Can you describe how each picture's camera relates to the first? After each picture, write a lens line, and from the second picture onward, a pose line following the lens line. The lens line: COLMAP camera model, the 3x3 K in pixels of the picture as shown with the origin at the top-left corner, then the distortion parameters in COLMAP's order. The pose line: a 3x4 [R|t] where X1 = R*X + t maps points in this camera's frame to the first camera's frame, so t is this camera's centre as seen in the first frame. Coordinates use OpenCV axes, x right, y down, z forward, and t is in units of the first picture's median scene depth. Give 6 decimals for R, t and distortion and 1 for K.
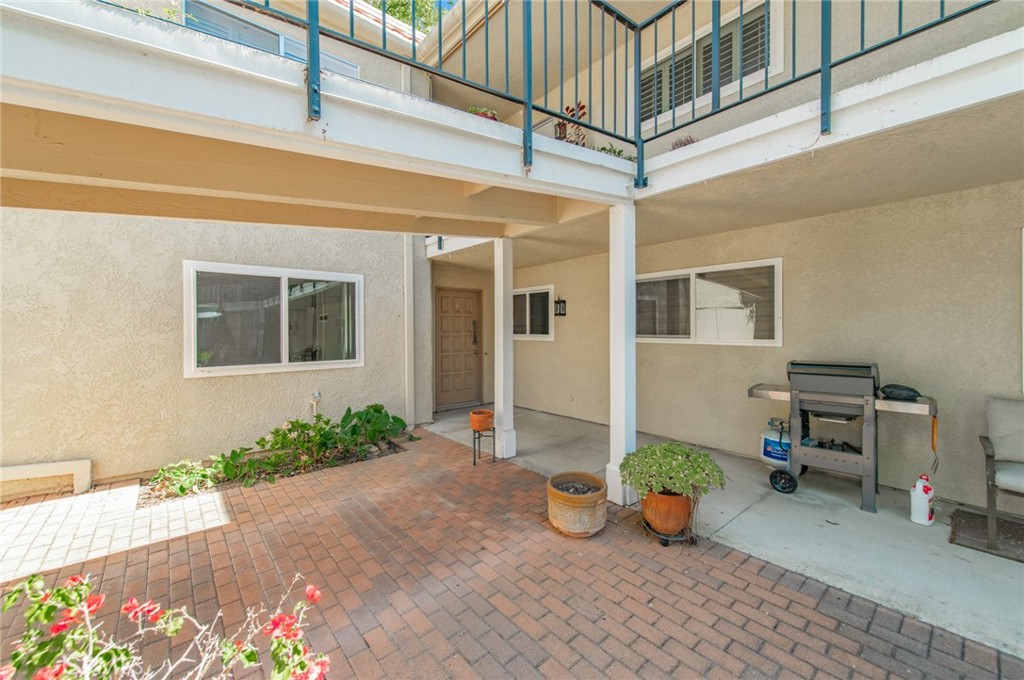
lens RADIAL K [[405.8, 0, 512.2], [0, 405.8, 327.2], [0, 0, 1]] dist [0.010370, -0.000198]
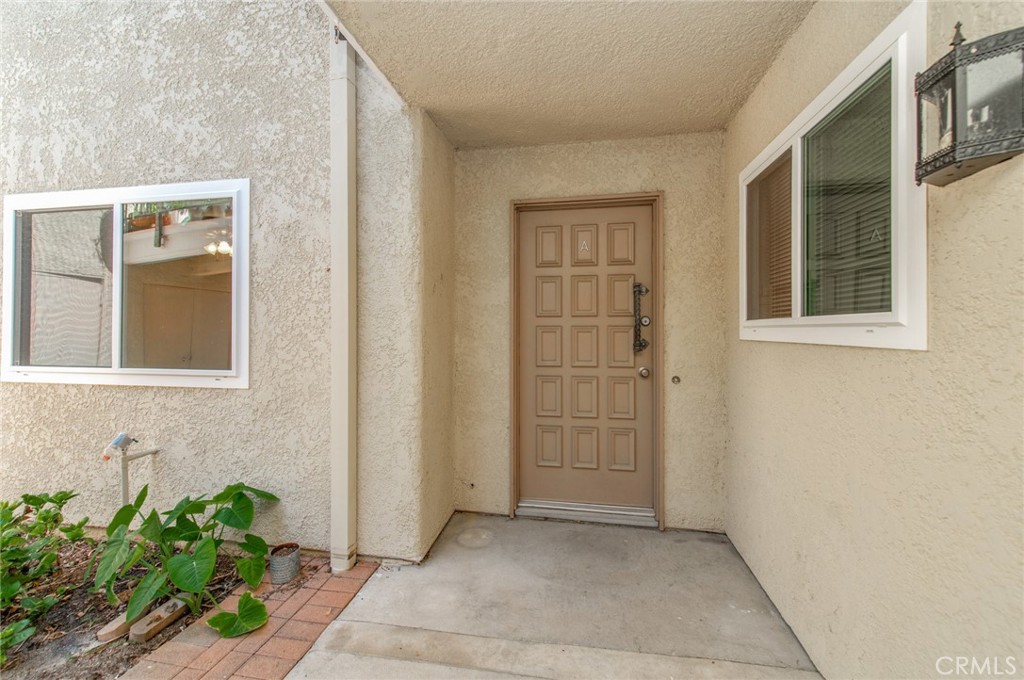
lens RADIAL K [[405.8, 0, 512.2], [0, 405.8, 327.2], [0, 0, 1]] dist [0.010370, -0.000198]
pose [[0.637302, -0.000028, -0.770614, 0.194082], [-0.002120, 0.999996, -0.001789, 0.039814], [0.770611, 0.002774, 0.637299, 1.199732]]
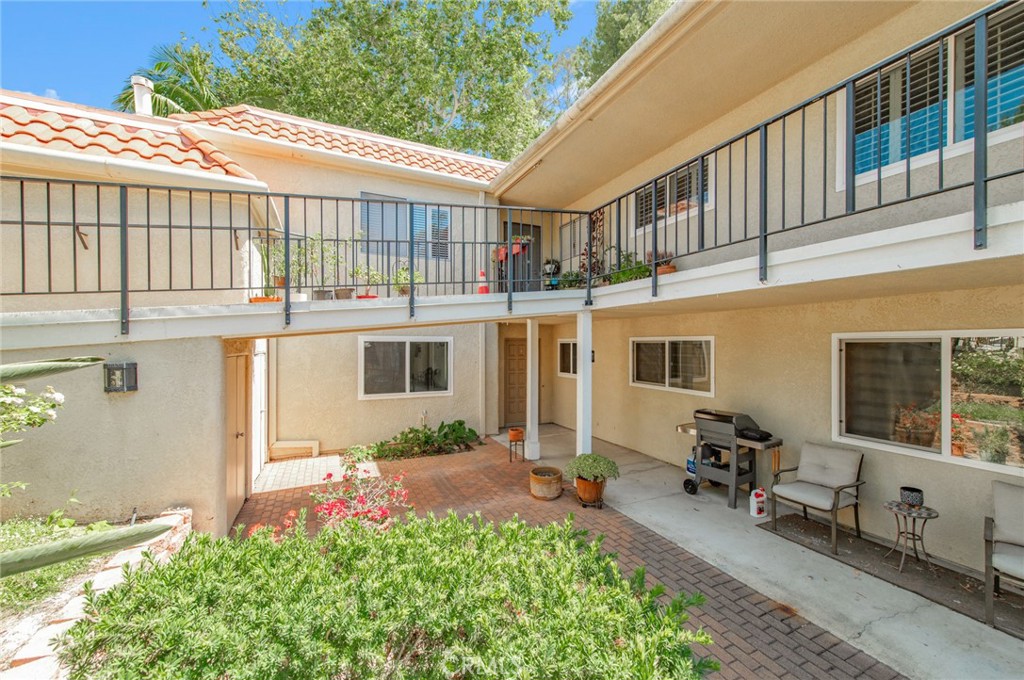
lens RADIAL K [[409.4, 0, 512.0], [0, 409.4, 340.0], [0, 0, 1]] dist [0.021864, -0.000008]
pose [[0.961436, 0.004687, -0.274988, 0.367593], [-0.005639, 0.999981, -0.002673, -0.145482], [0.274970, 0.004121, 0.961444, -0.585482]]
